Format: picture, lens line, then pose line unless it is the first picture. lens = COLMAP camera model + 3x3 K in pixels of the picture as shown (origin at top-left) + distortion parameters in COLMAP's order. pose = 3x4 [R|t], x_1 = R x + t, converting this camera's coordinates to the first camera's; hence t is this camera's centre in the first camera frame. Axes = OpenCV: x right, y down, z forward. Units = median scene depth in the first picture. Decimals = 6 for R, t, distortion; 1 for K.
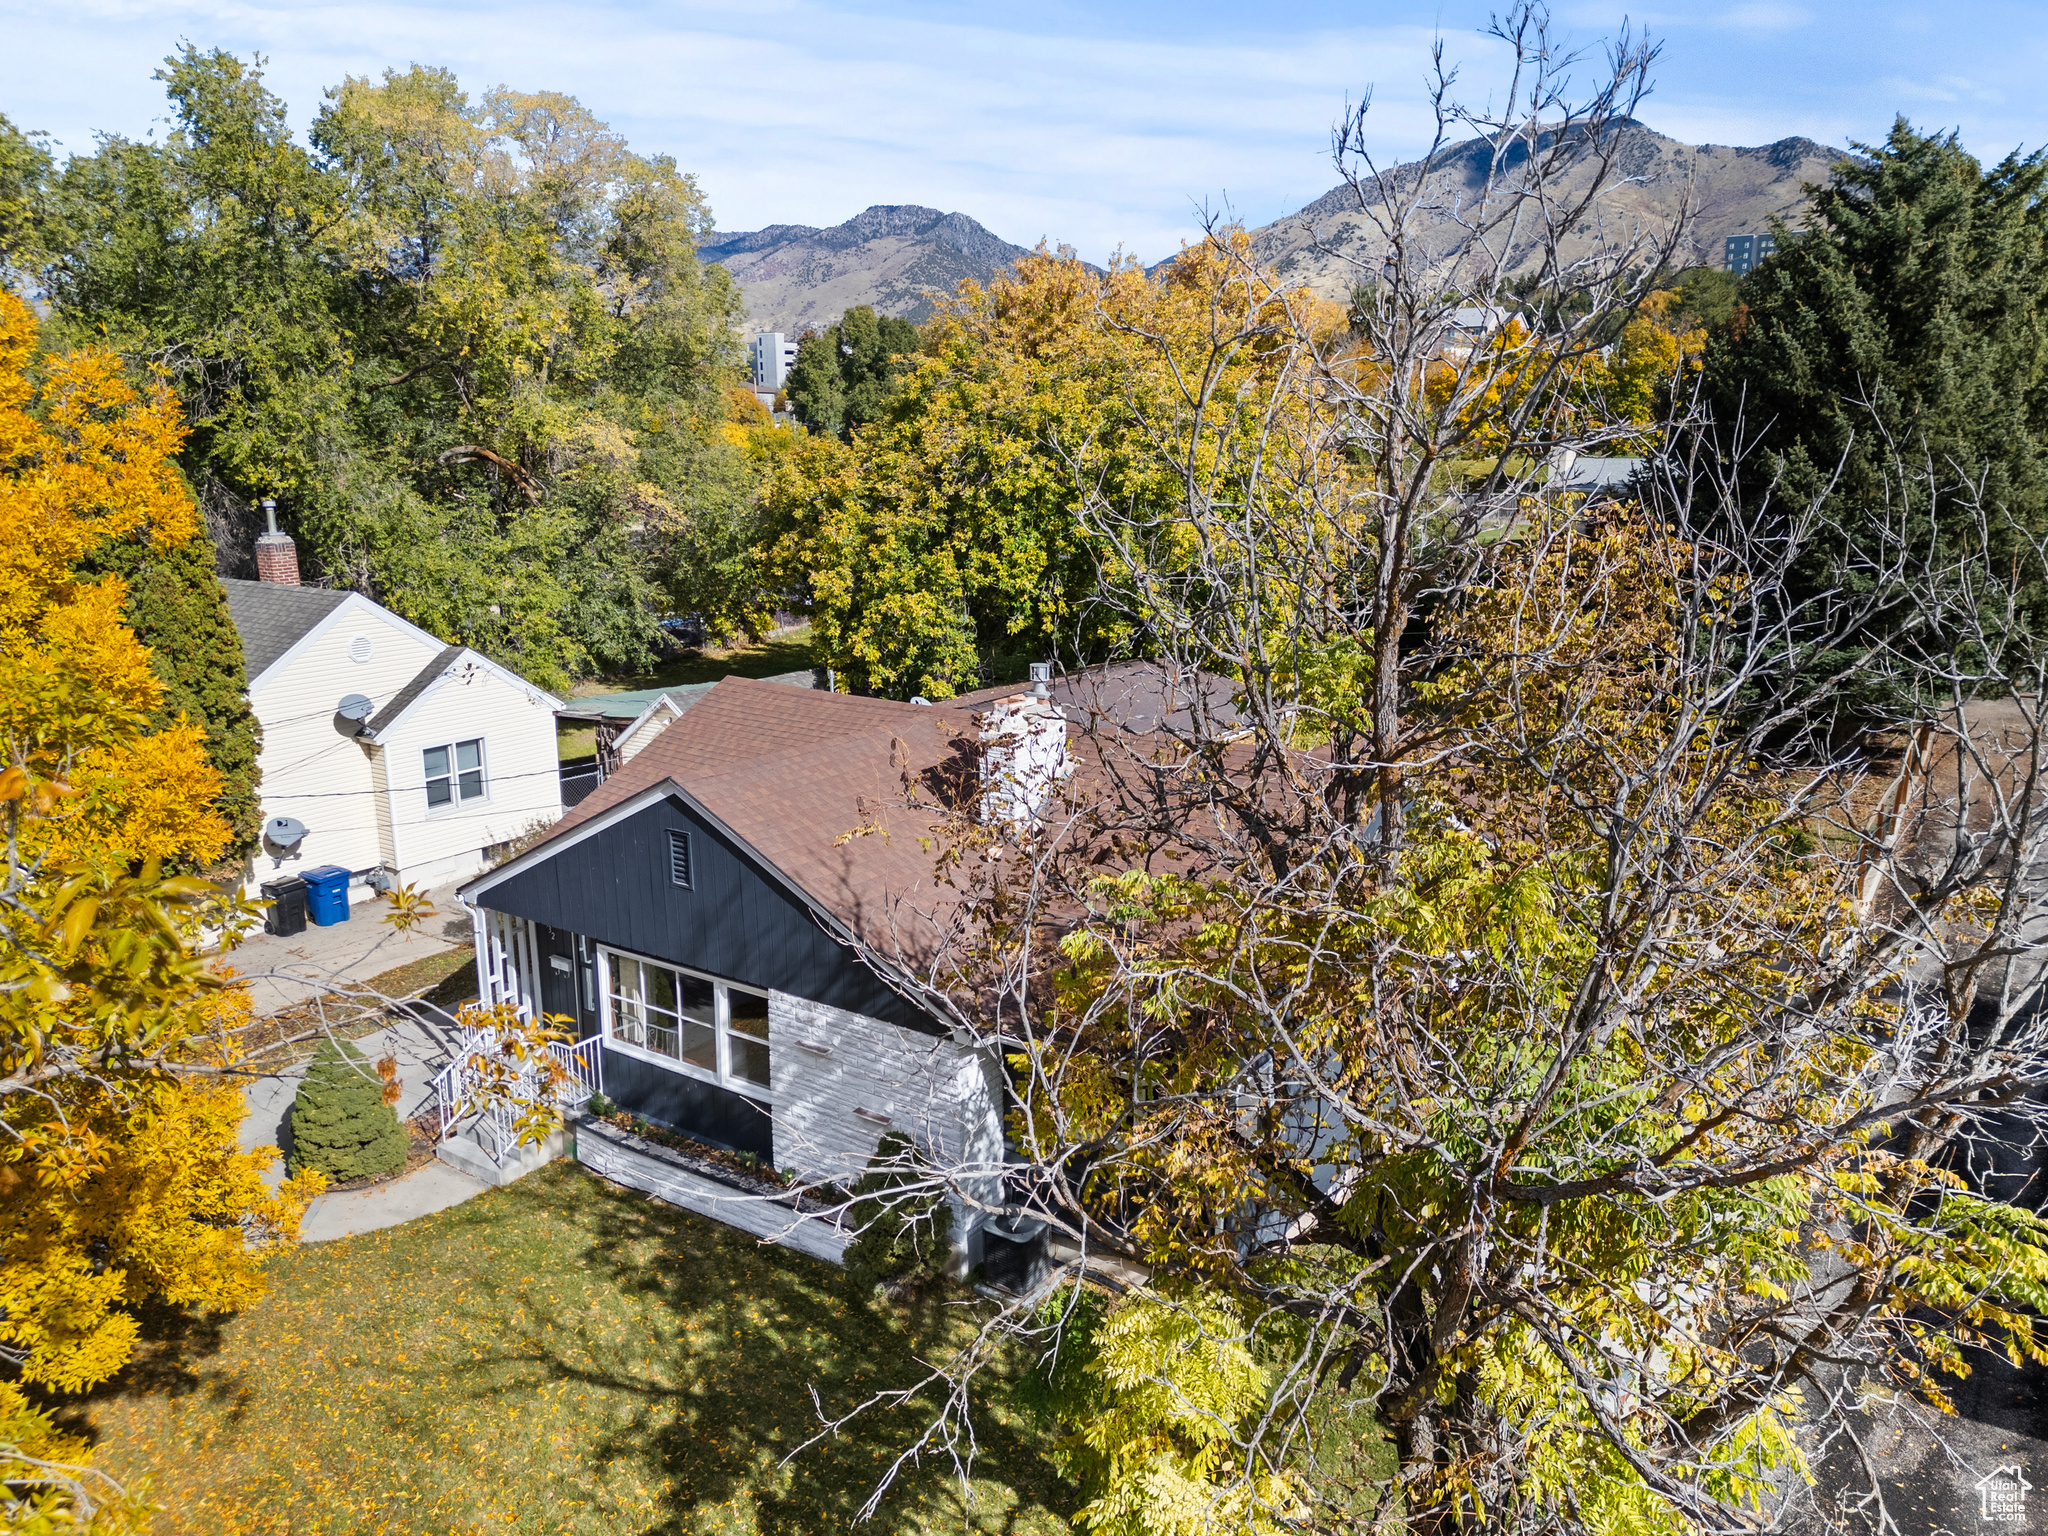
lens RADIAL K [[1466.7, 0, 1014.3], [0, 1466.7, 818.0], [0, 0, 1]] dist [0.064078, -0.052644]
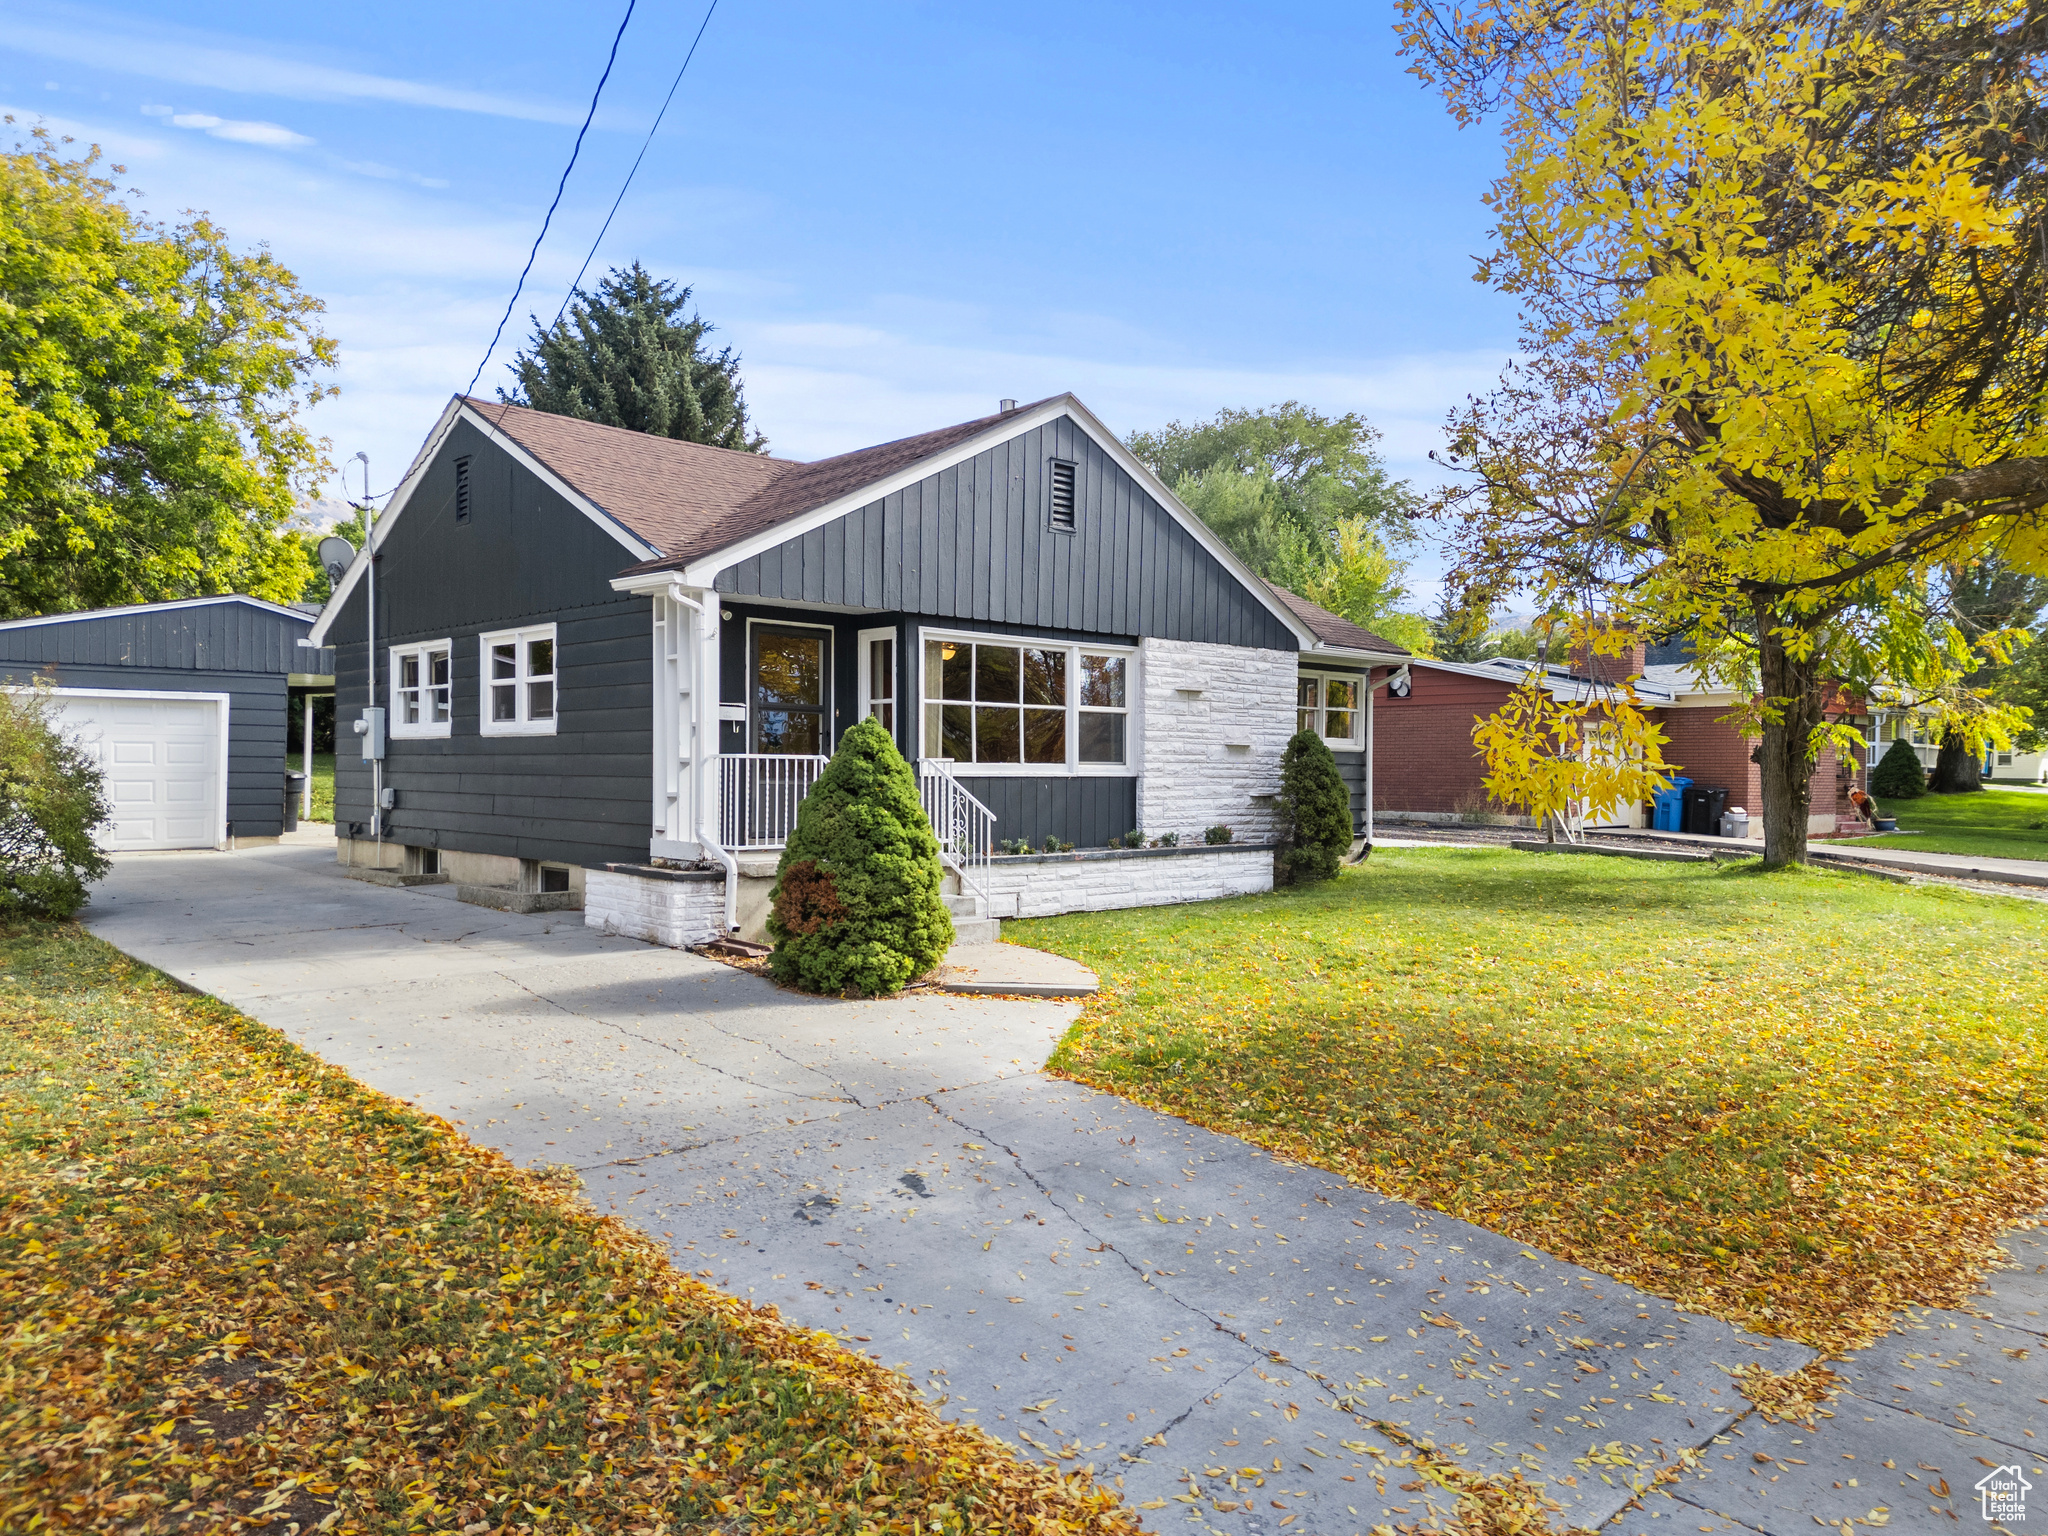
lens RADIAL K [[1442.5, 0, 1024.0], [0, 1442.5, 768.0], [0, 0, 1]] dist [0.061258, -0.060780]
pose [[0.192787, -0.006626, 0.981218, -0.581621], [0.227594, 0.973009, -0.038147, 0.114397], [-0.954481, 0.230674, 0.189092, 0.491202]]
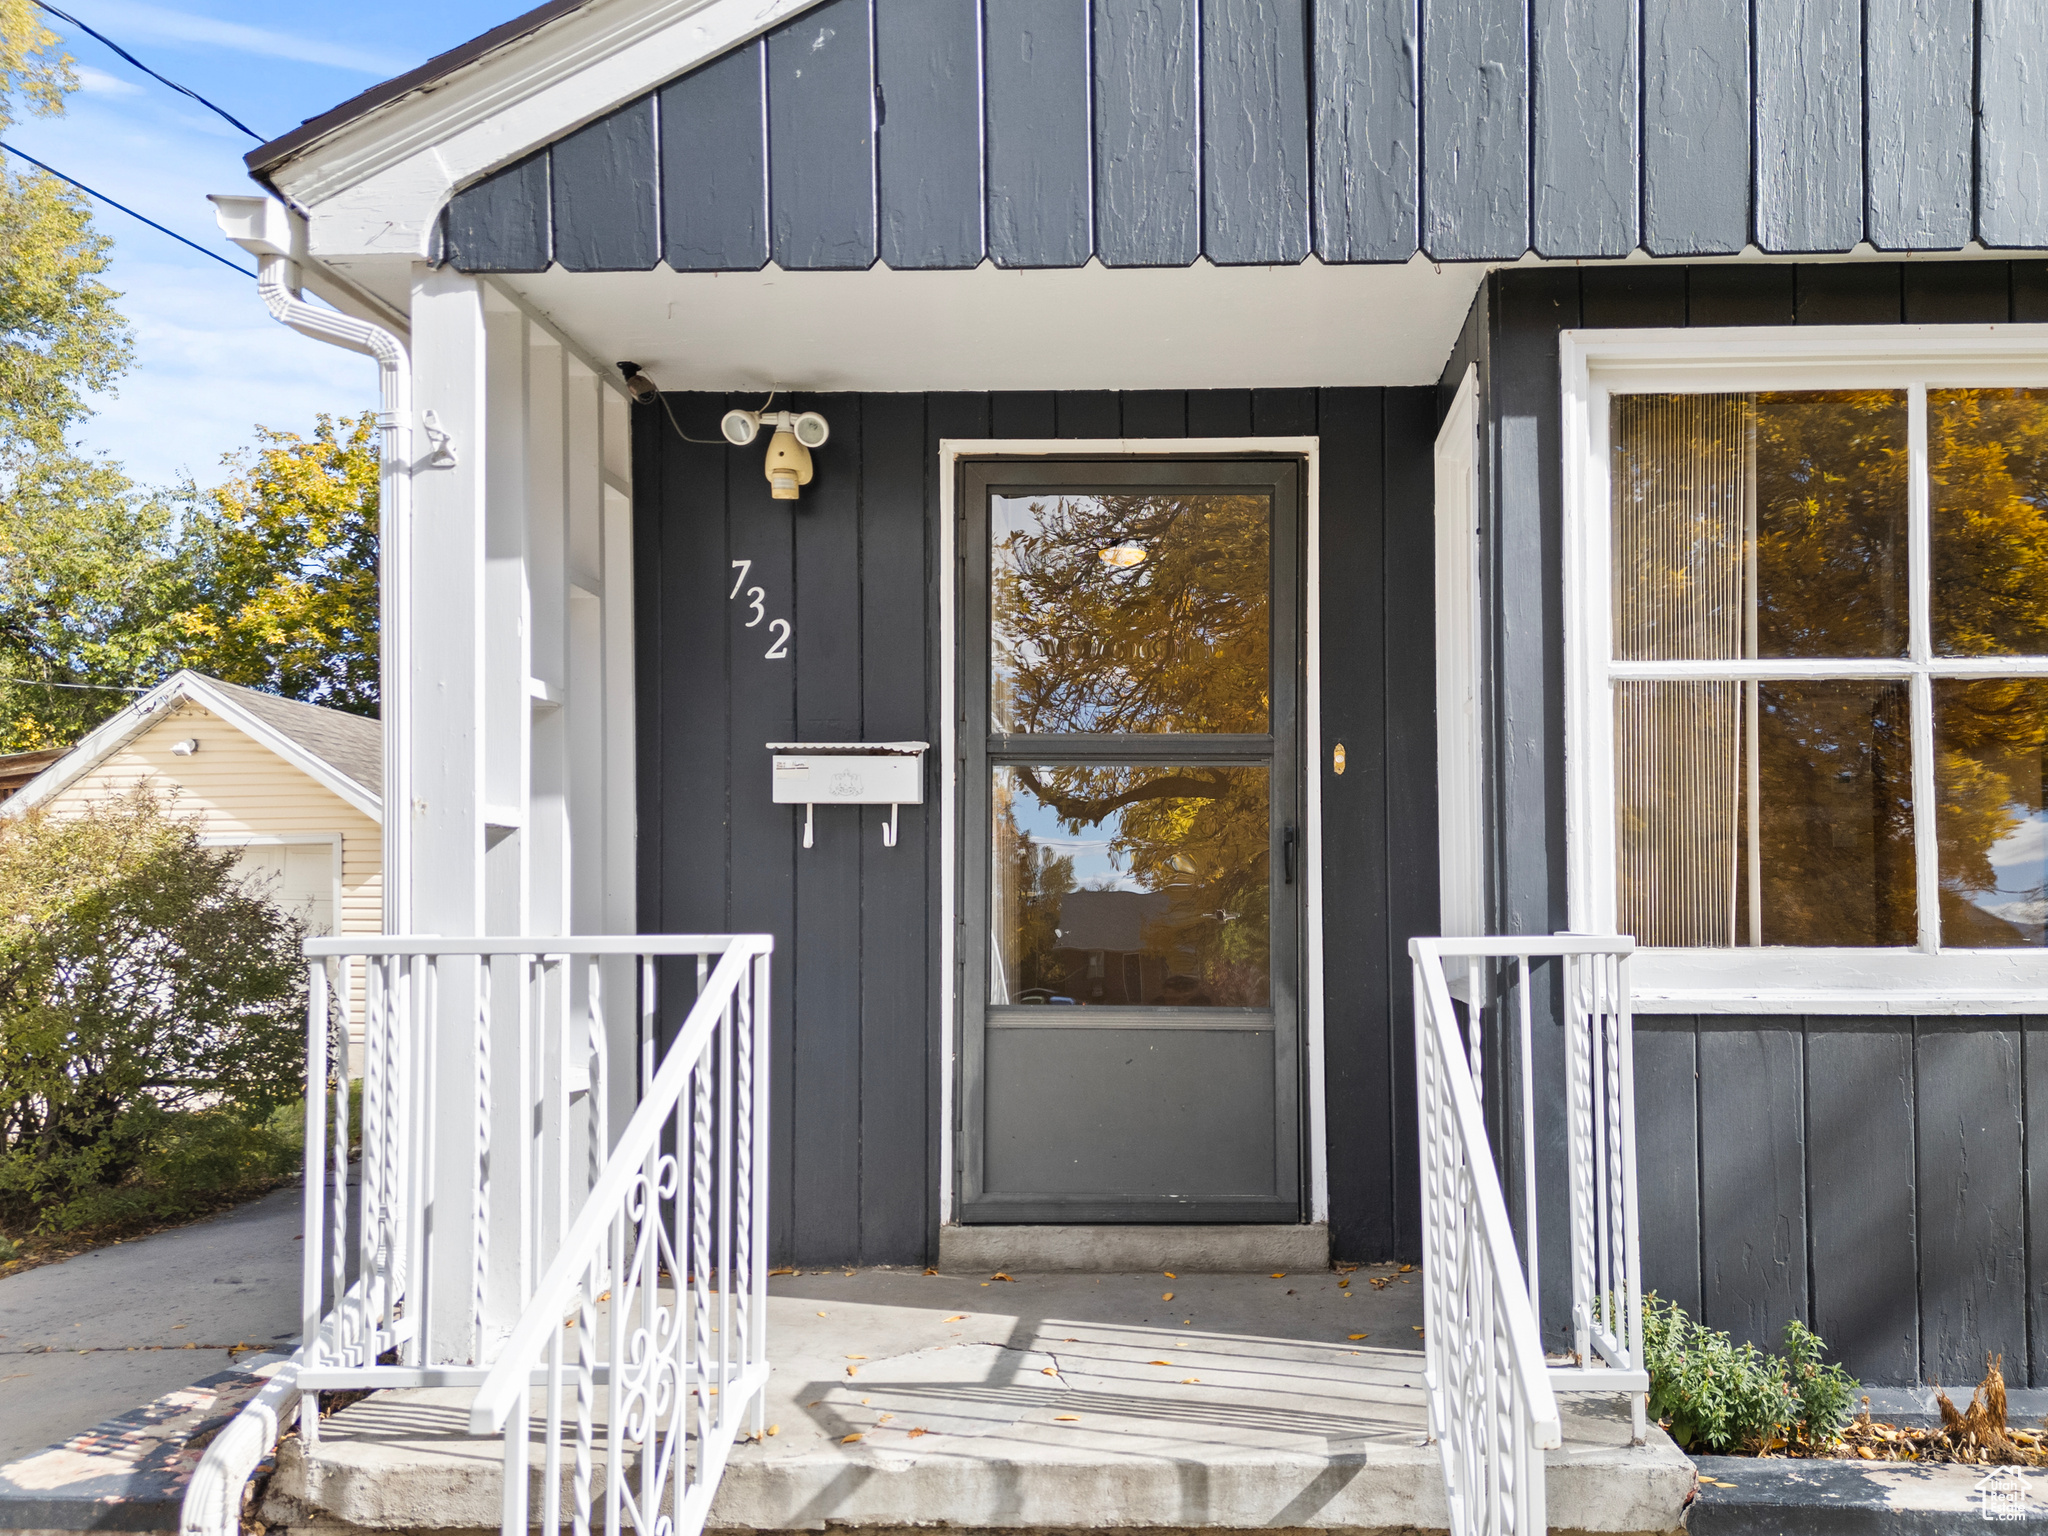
lens RADIAL K [[1475.9, 0, 1211.4], [0, 1475.9, 861.9], [0, 0, 1]] dist [0.042248, -0.003073]
pose [[0.827189, 0.008850, 0.561854, -0.240917], [0.145220, 0.962542, -0.228963, 0.102606], [-0.542834, 0.270988, 0.794919, 0.536380]]
